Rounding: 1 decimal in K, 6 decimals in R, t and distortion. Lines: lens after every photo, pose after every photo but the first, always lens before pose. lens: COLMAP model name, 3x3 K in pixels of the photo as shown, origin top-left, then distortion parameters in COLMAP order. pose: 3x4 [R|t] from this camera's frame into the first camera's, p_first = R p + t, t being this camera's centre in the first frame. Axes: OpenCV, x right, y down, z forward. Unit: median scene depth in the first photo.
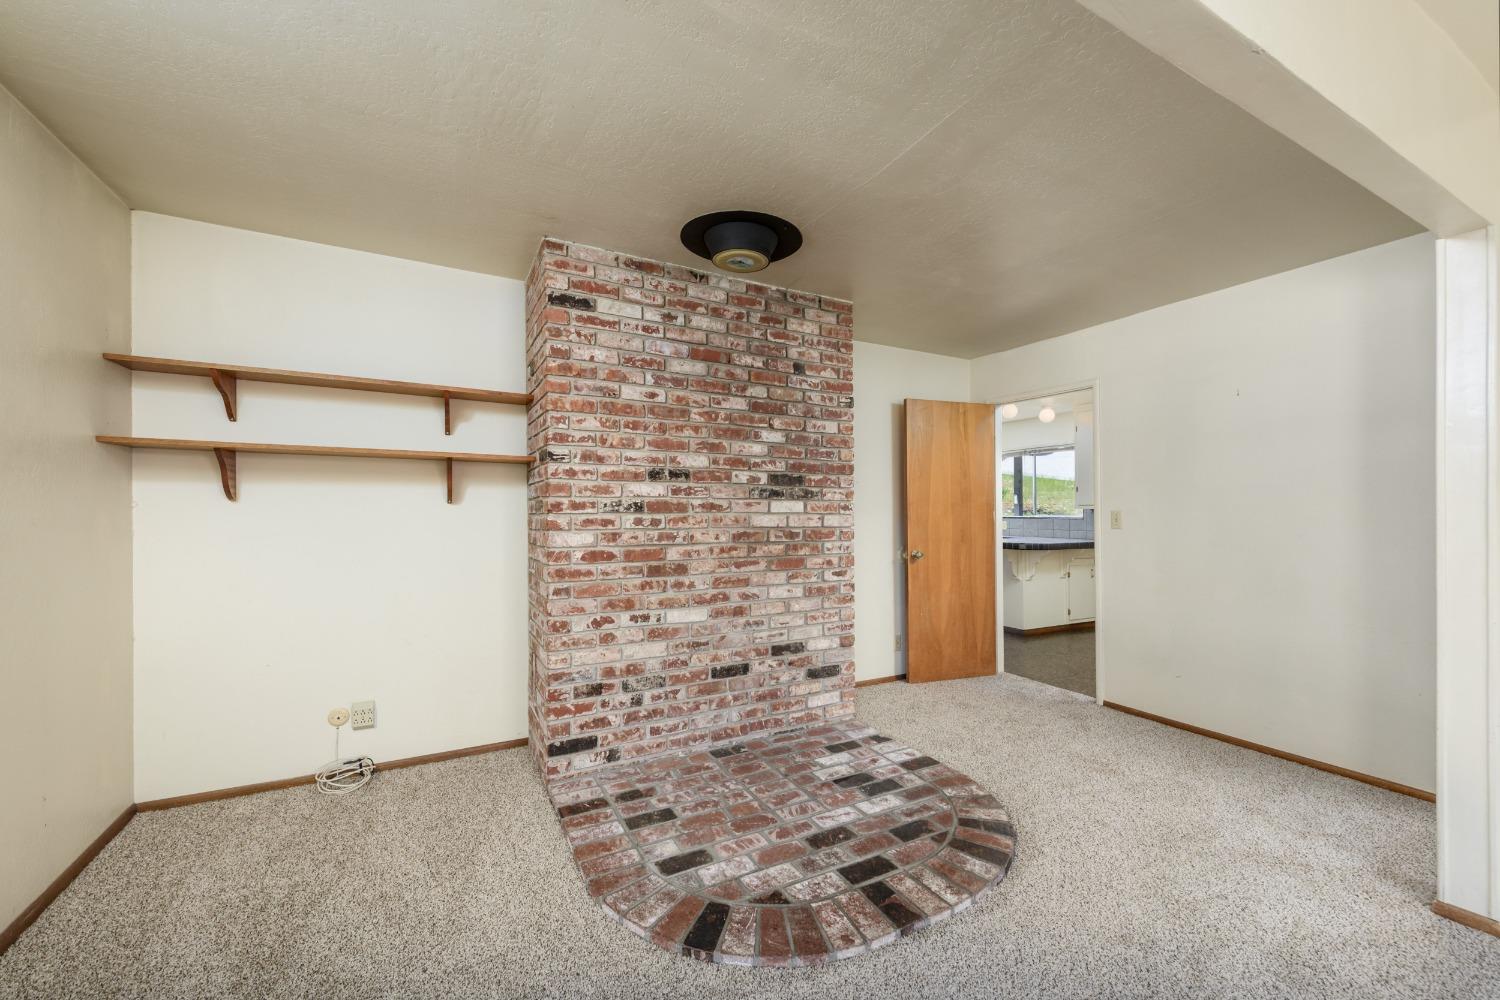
lens RADIAL K [[590.0, 0, 756.5], [0, 590.0, 499.5], [0, 0, 1]] dist [0.007790, -0.001355]
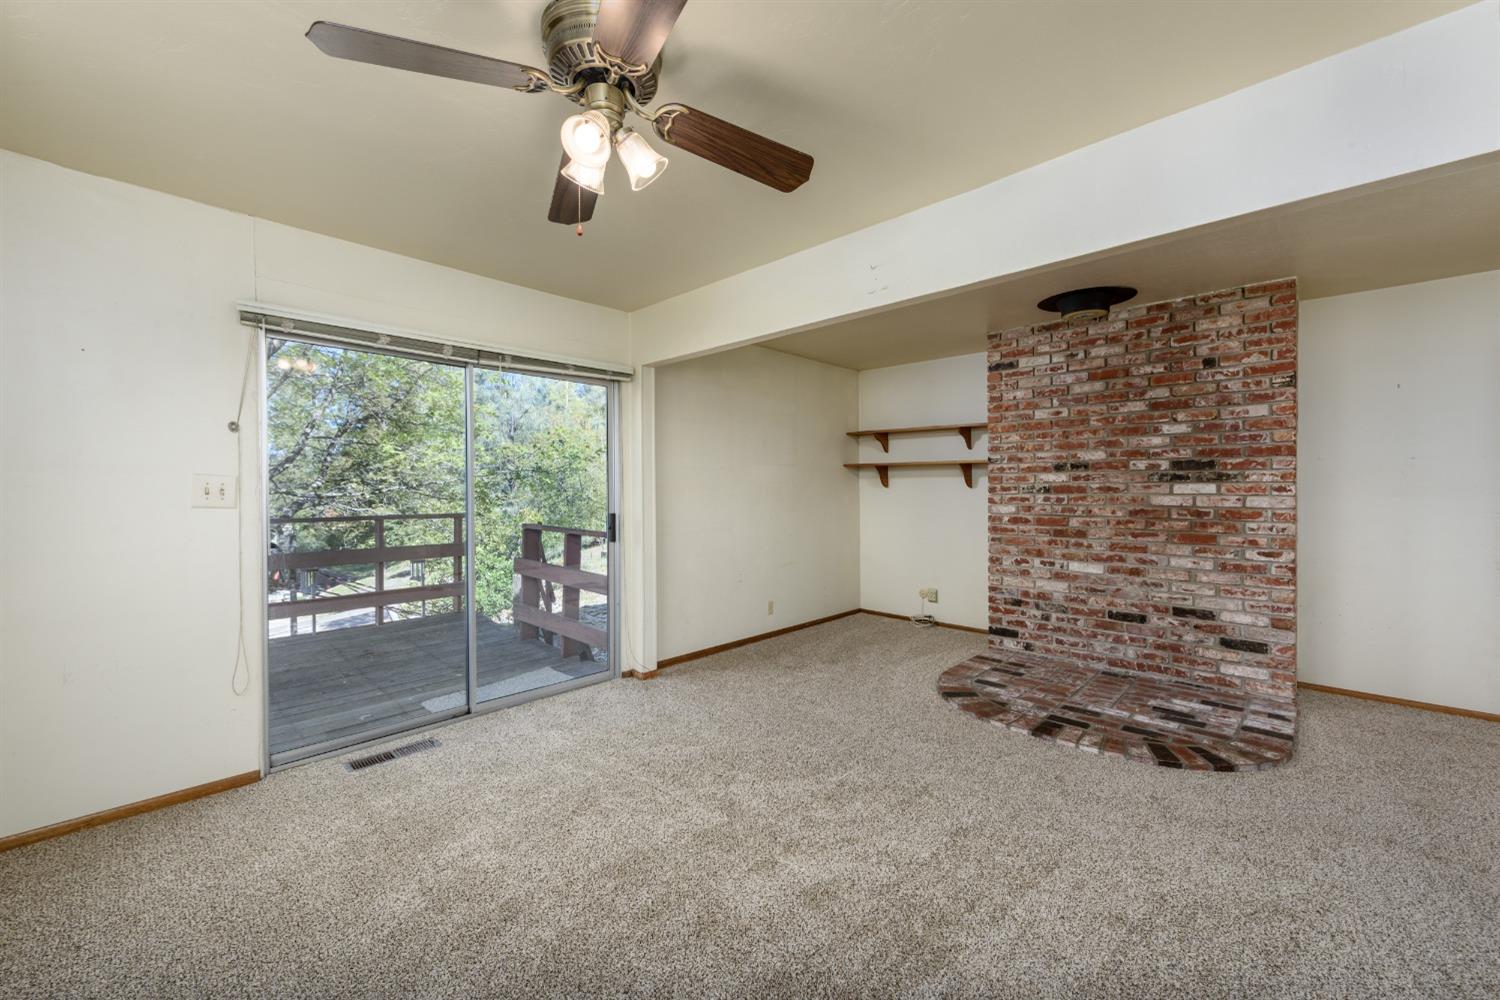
lens RADIAL K [[590.0, 0, 740.3], [0, 590.0, 488.2], [0, 0, 1]] dist [0.007790, -0.001355]
pose [[0.300671, -0.009513, -0.953680, 1.003217], [0.012240, 0.999906, -0.006115, 0.009084], [0.953649, -0.009834, 0.300760, -0.199014]]
